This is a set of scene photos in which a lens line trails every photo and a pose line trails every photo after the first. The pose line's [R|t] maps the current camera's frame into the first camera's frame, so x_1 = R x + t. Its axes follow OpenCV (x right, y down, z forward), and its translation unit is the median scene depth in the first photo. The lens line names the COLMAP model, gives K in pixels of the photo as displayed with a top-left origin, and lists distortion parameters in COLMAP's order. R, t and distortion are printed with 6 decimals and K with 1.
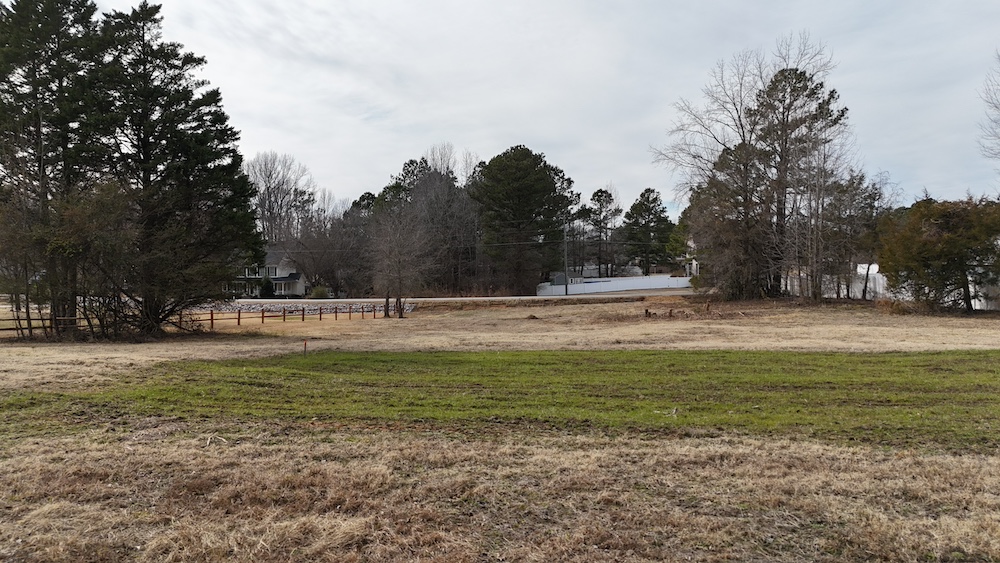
lens RADIAL K [[723.2, 0, 488.5], [0, 723.2, 269.4], [0, 0, 1]] dist [0.053291, 0.000764]
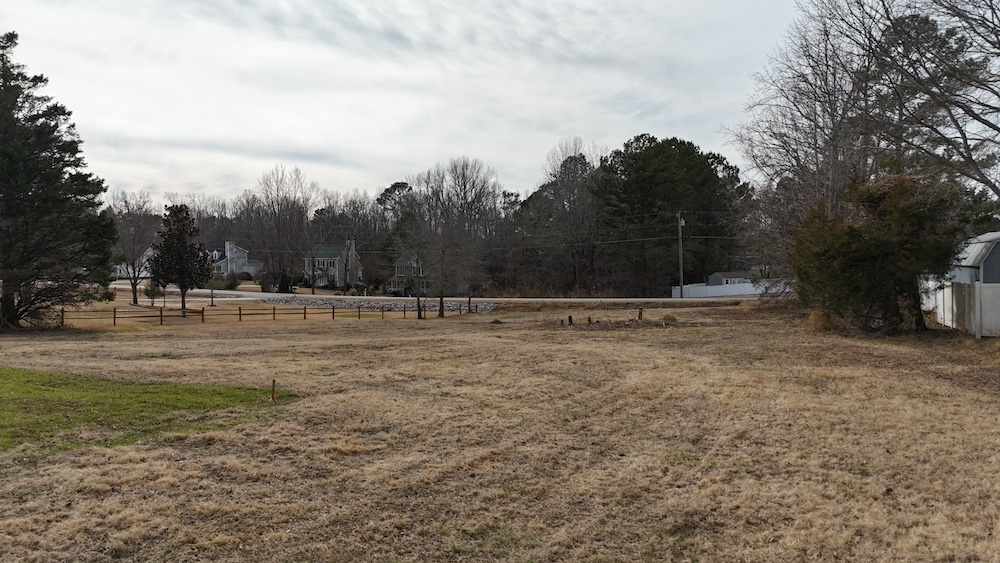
lens RADIAL K [[727.4, 0, 500.0], [0, 727.4, 281.5], [0, 0, 1]] dist [0.079731, -0.073143]
pose [[0.935272, 0.004451, -0.353902, 0.185339], [0.001878, 0.999844, 0.017538, -0.000451], [0.353925, -0.017068, 0.935118, 0.057230]]
